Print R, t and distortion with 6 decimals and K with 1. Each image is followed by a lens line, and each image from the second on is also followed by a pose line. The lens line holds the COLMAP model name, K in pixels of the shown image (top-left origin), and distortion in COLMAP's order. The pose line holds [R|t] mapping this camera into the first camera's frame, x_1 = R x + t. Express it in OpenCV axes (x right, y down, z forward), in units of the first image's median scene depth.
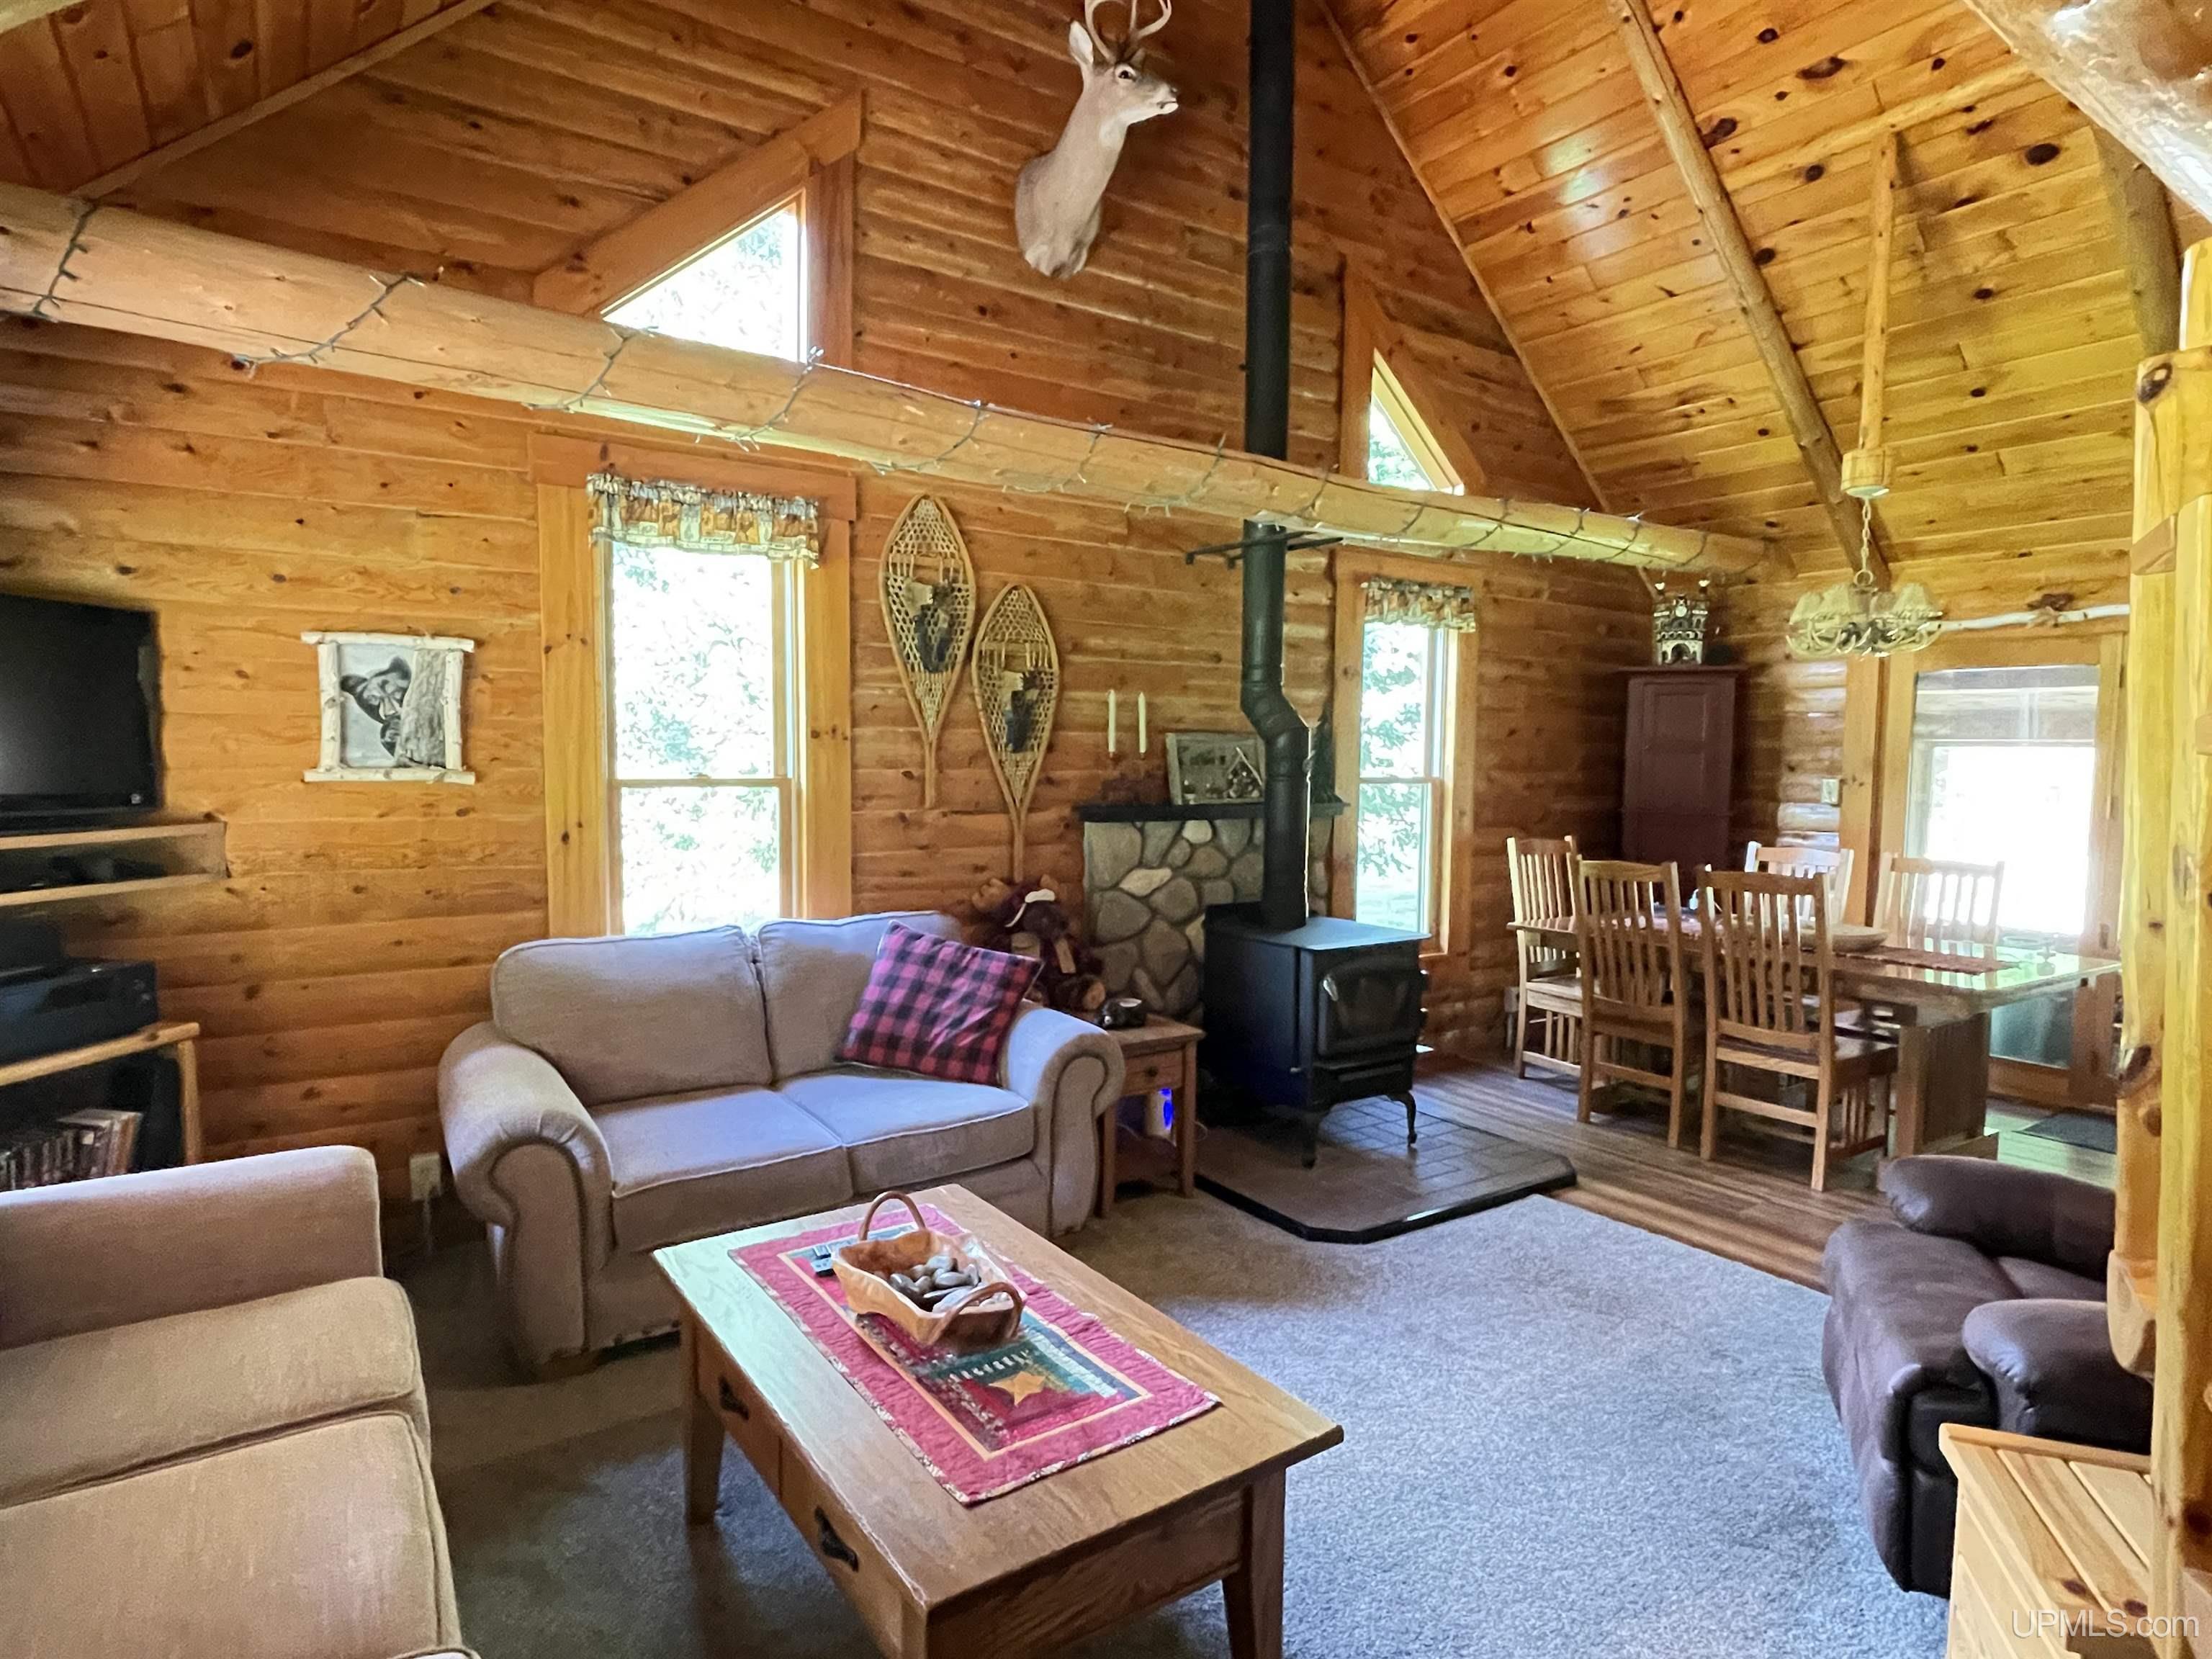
lens RADIAL K [[1209.6, 0, 1116.0], [0, 1209.6, 838.5], [0, 0, 1]] dist [-0.000197, -0.005222]
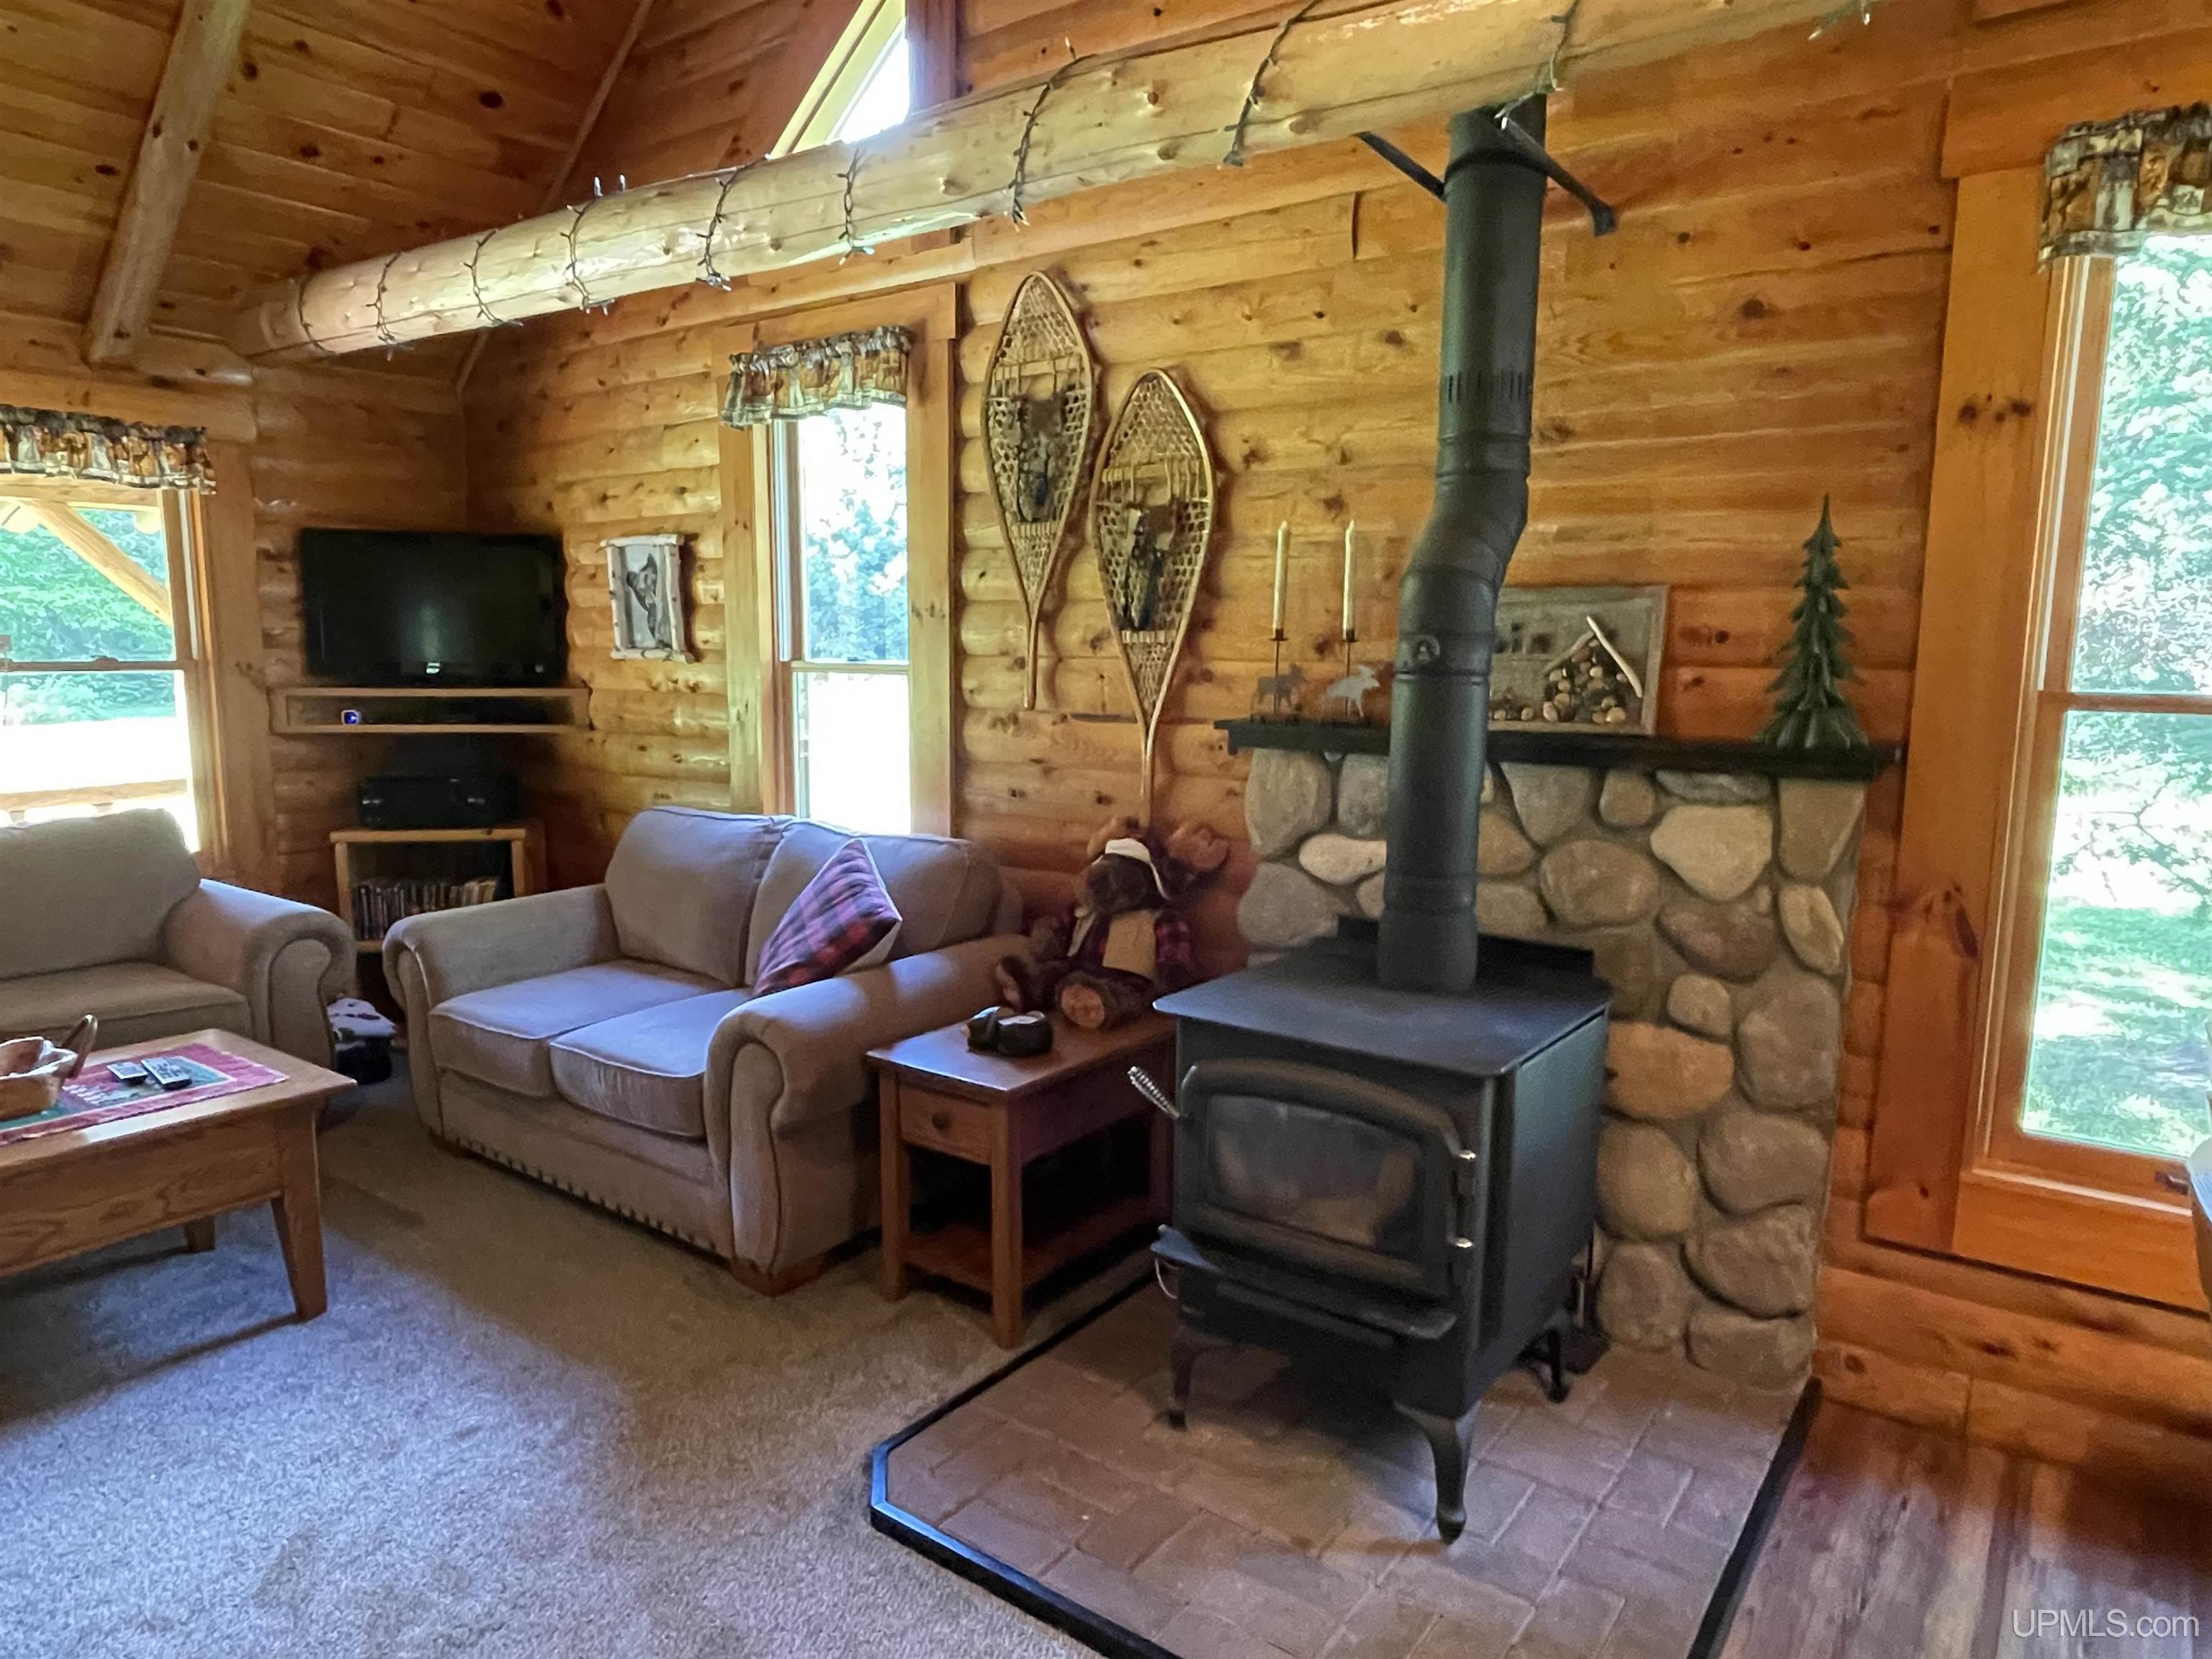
lens RADIAL K [[1357.0, 0, 1099.1], [0, 1357.0, 834.4], [0, 0, 1]] dist [-0.000352, -0.007991]
pose [[0.332380, 0.114241, -0.936201, 0.660752], [-0.082494, 0.992354, 0.091805, -0.028183], [0.939531, 0.046717, 0.339262, 0.773632]]
